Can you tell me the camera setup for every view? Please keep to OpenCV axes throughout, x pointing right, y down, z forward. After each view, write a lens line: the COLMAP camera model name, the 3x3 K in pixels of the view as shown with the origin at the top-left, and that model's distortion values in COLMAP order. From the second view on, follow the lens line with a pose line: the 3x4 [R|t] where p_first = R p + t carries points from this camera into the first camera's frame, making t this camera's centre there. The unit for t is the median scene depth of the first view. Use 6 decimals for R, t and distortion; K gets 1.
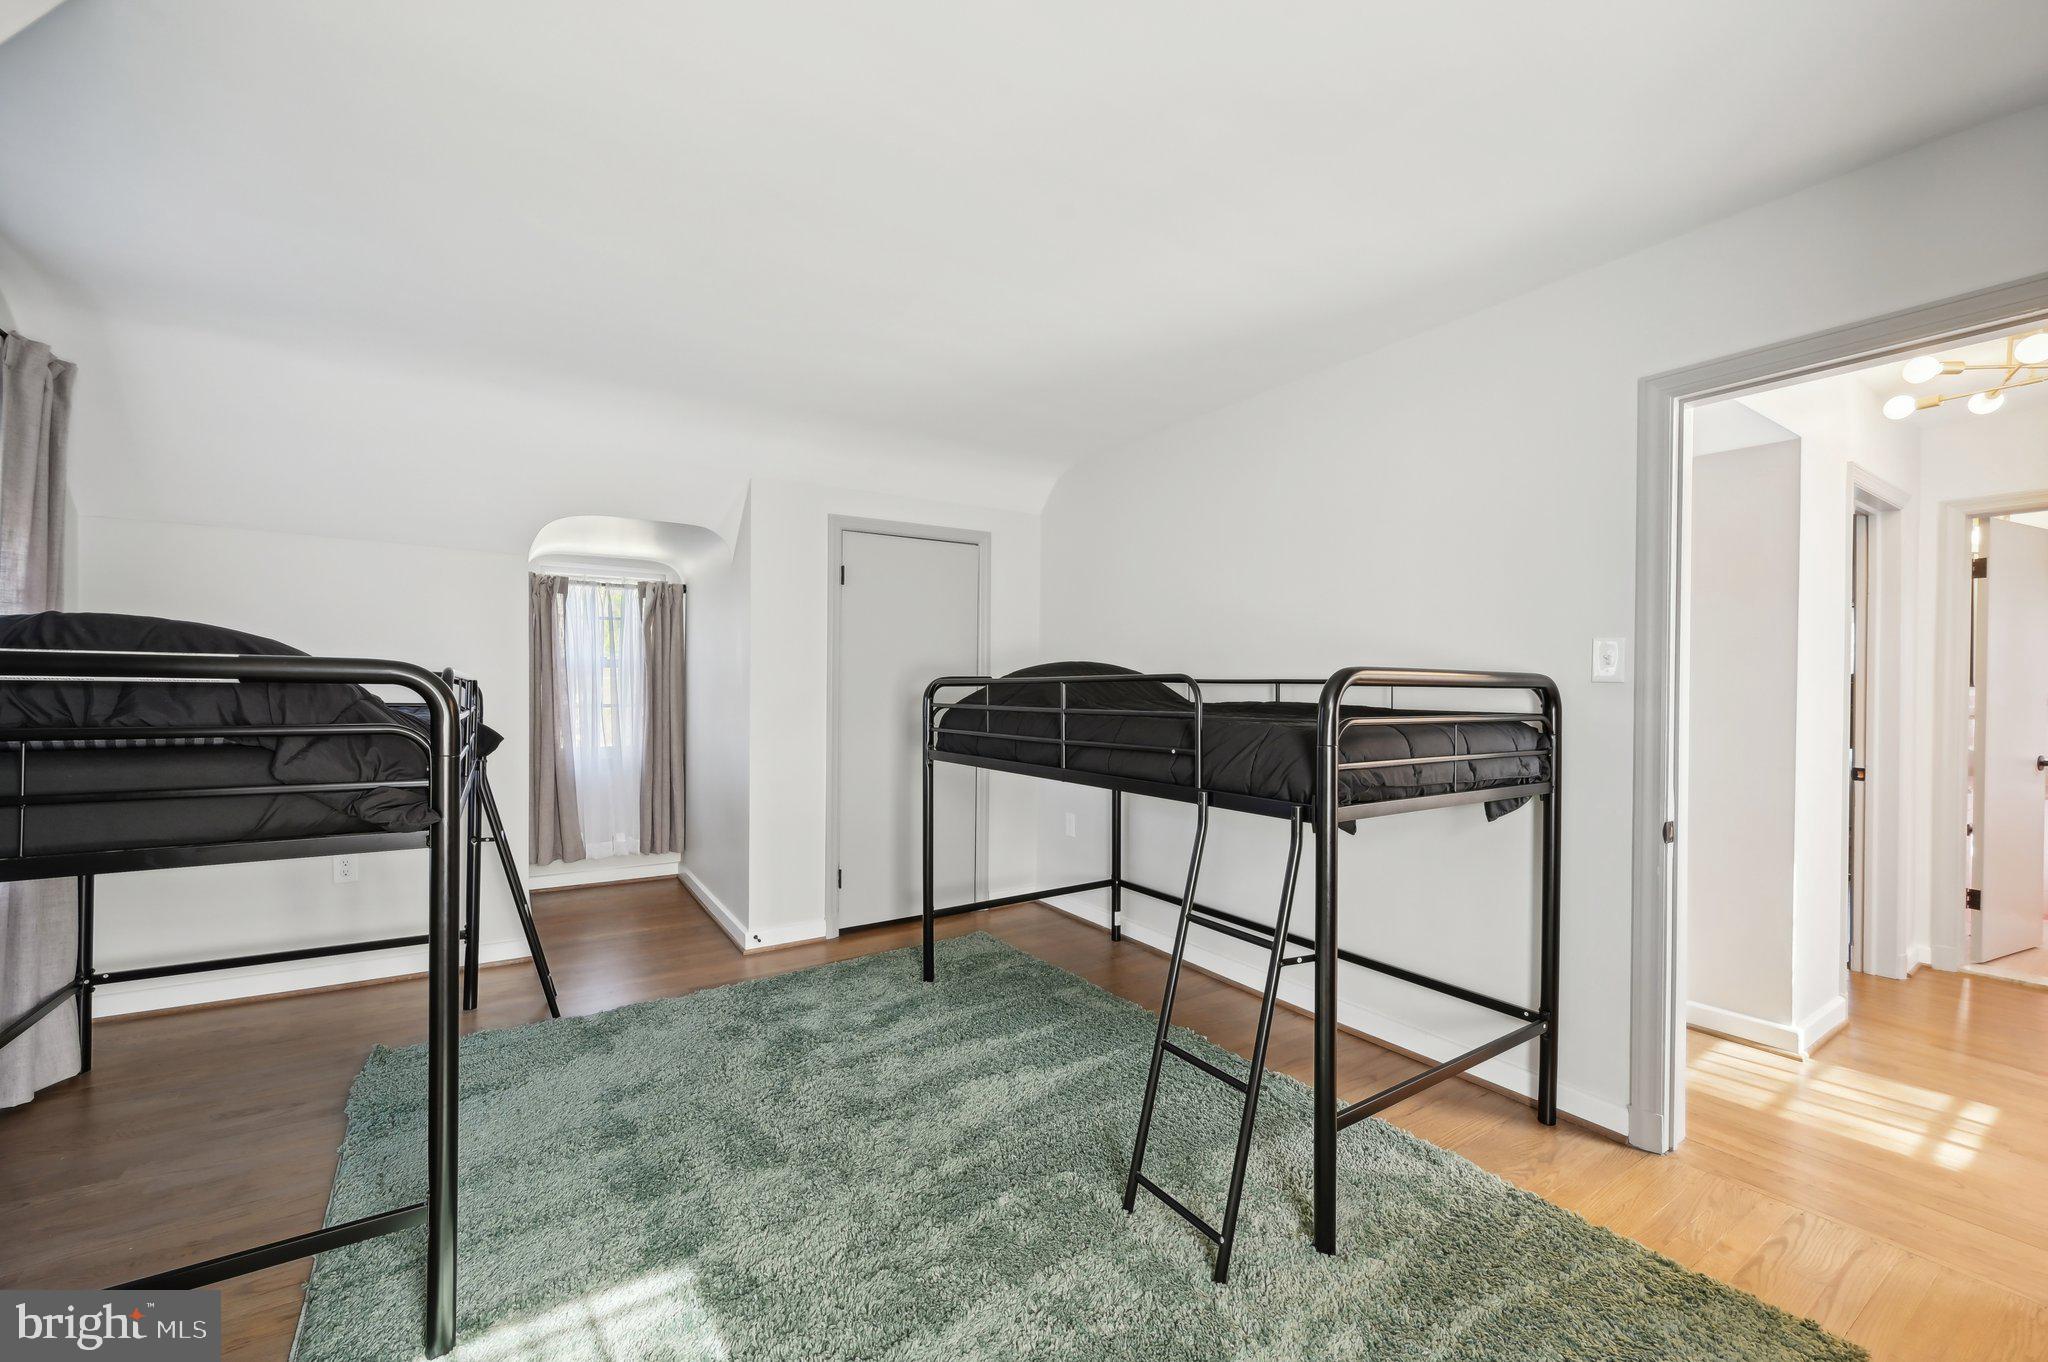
lens RADIAL K [[799.8, 0, 1038.0], [0, 799.8, 735.6], [0, 0, 1]] dist [-0.000545, 0.000021]
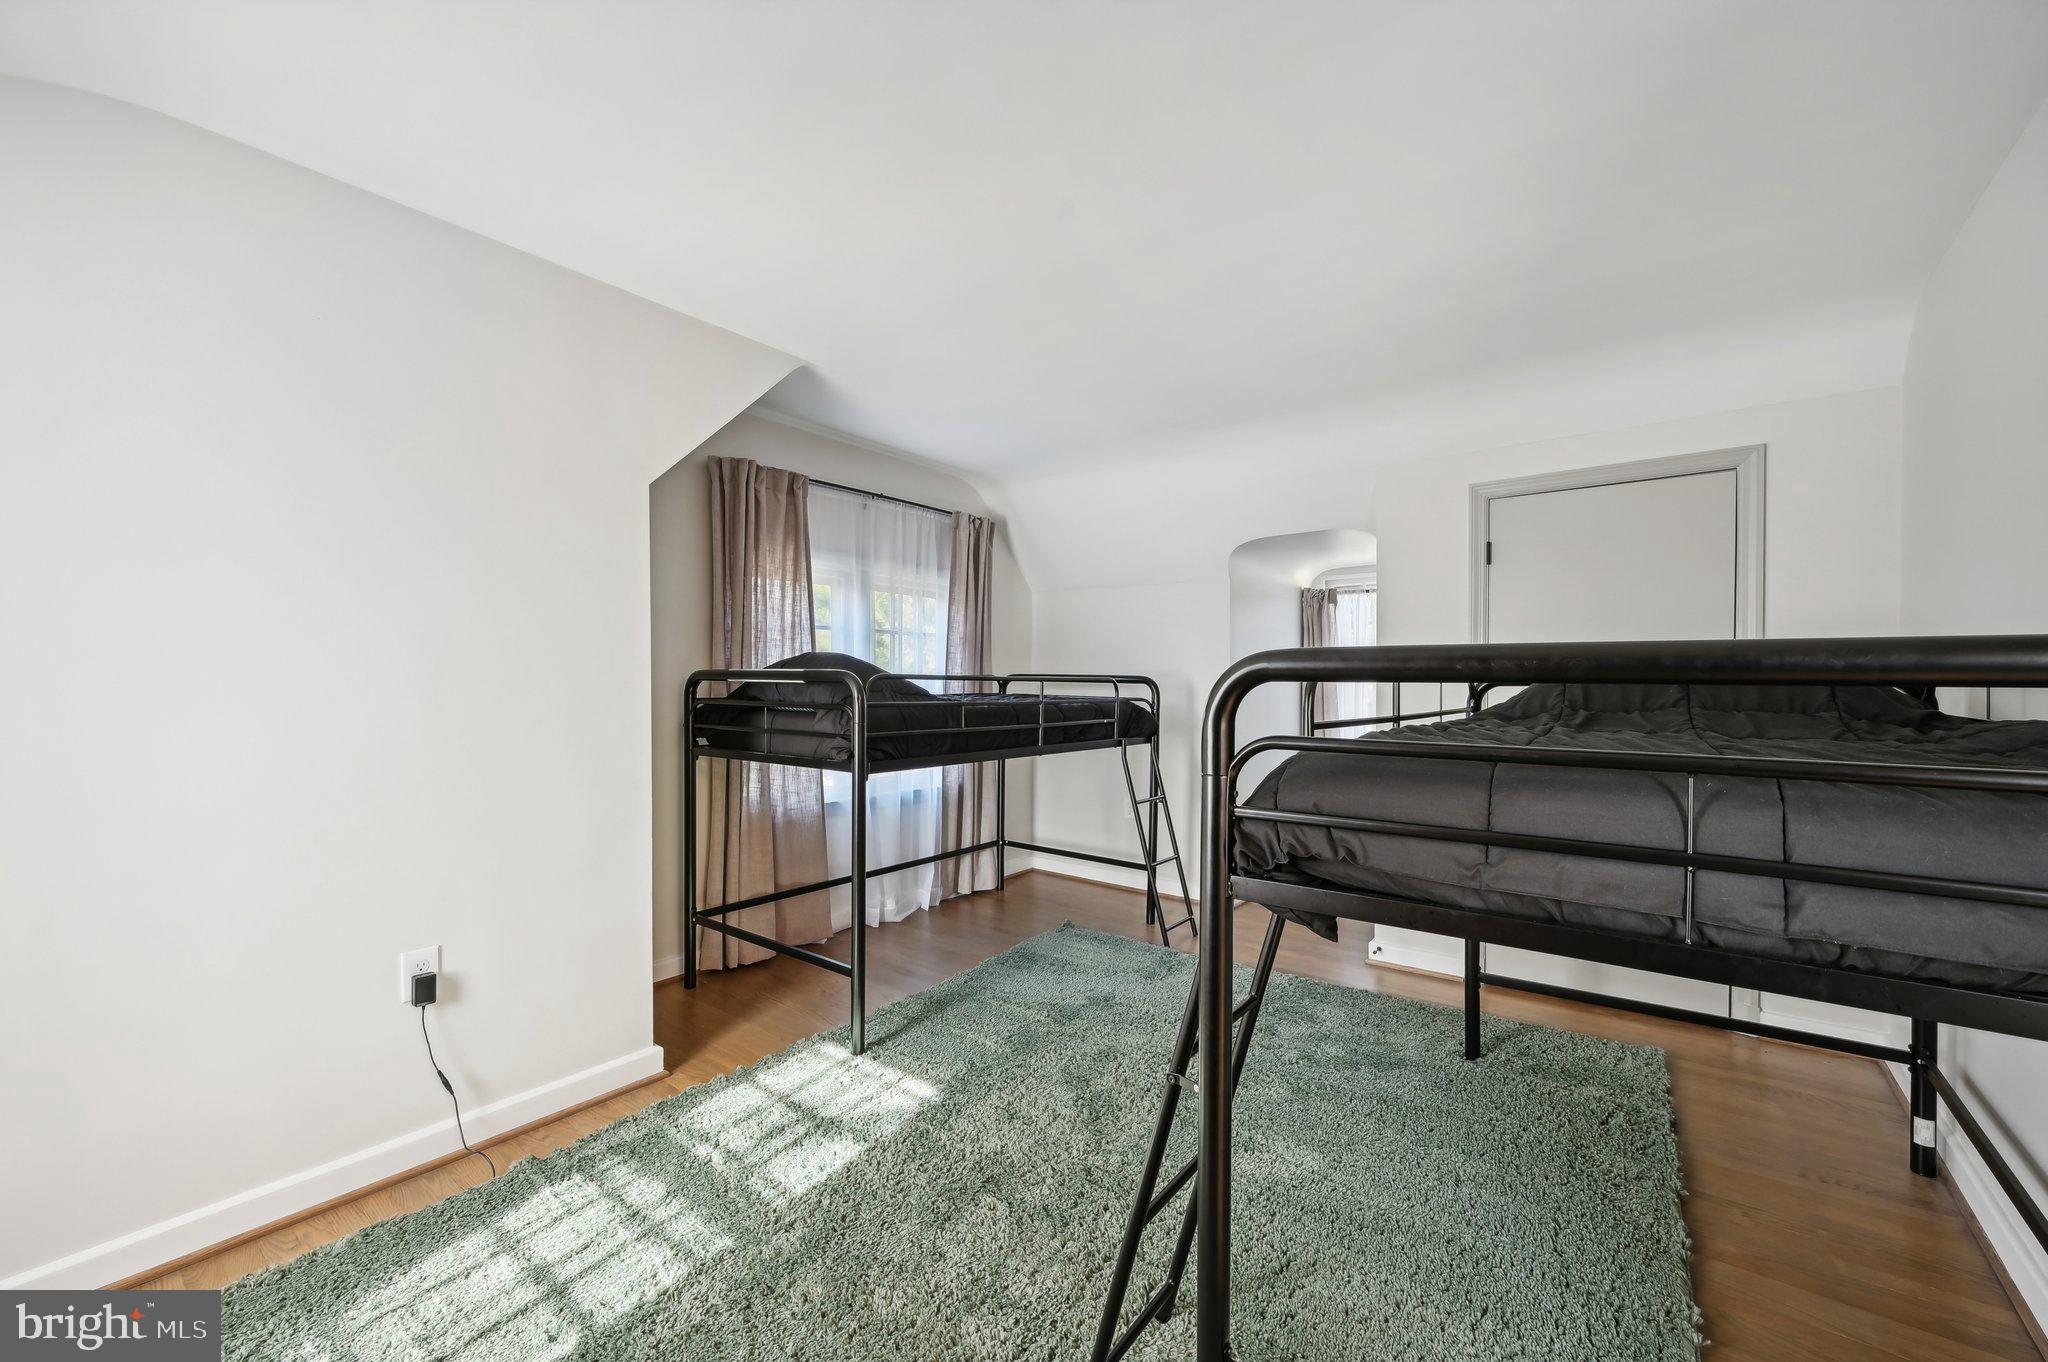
lens RADIAL K [[818.8, 0, 1030.5], [0, 818.8, 690.3], [0, 0, 1]] dist [0.001760, 0.000199]
pose [[0.316096, 0.002733, -0.948723, 0.532667], [-0.055379, 0.998344, -0.015575, -0.019687], [0.947109, 0.057463, 0.315724, 0.347790]]
